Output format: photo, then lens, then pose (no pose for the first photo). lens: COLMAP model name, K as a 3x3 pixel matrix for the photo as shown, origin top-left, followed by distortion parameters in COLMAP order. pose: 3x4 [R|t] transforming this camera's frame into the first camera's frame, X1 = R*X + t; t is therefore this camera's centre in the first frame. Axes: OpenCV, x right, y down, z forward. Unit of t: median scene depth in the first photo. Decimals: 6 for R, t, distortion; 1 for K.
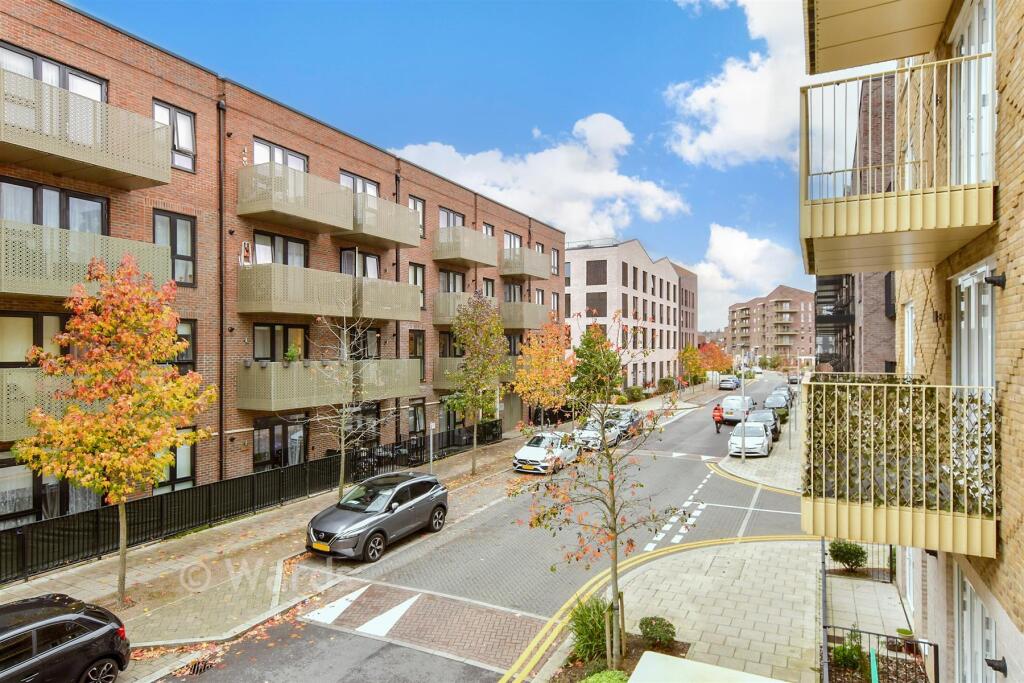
lens RADIAL K [[589.7, 0, 513.1], [0, 589.7, 342.8], [0, 0, 1]] dist [0.023895, 0.000873]
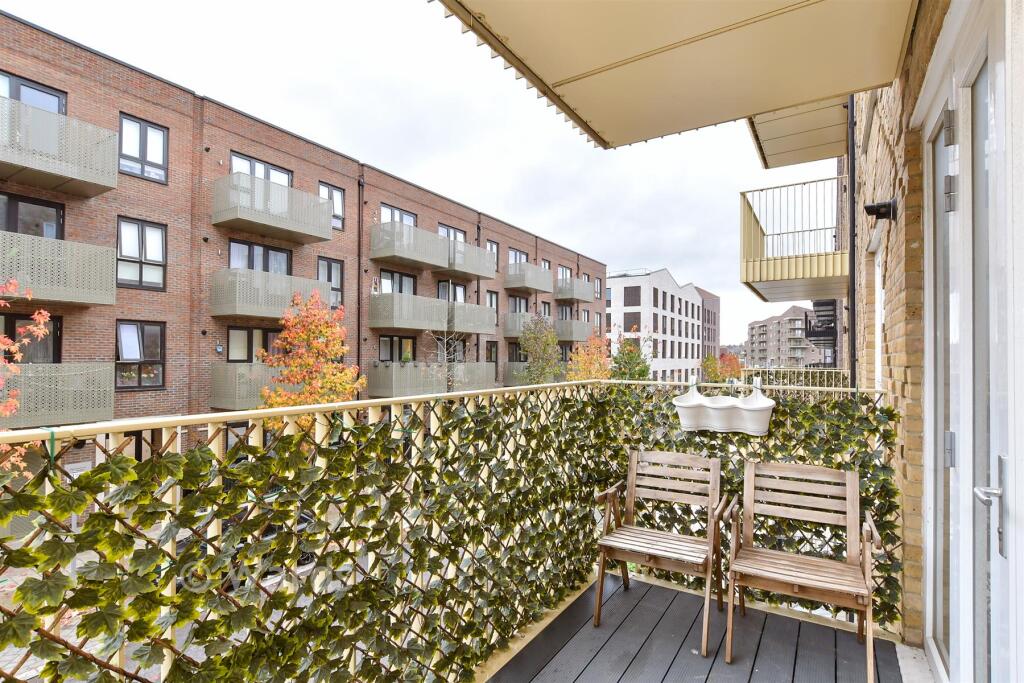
lens RADIAL K [[508.7, 0, 519.0], [0, 508.7, 351.8], [0, 0, 1]] dist [-0.001704, 0.000272]
pose [[0.996010, 0.006897, -0.088980, -0.000531], [-0.007389, 0.999959, -0.005202, 0.008810], [0.088940, 0.005838, 0.996020, -0.146722]]
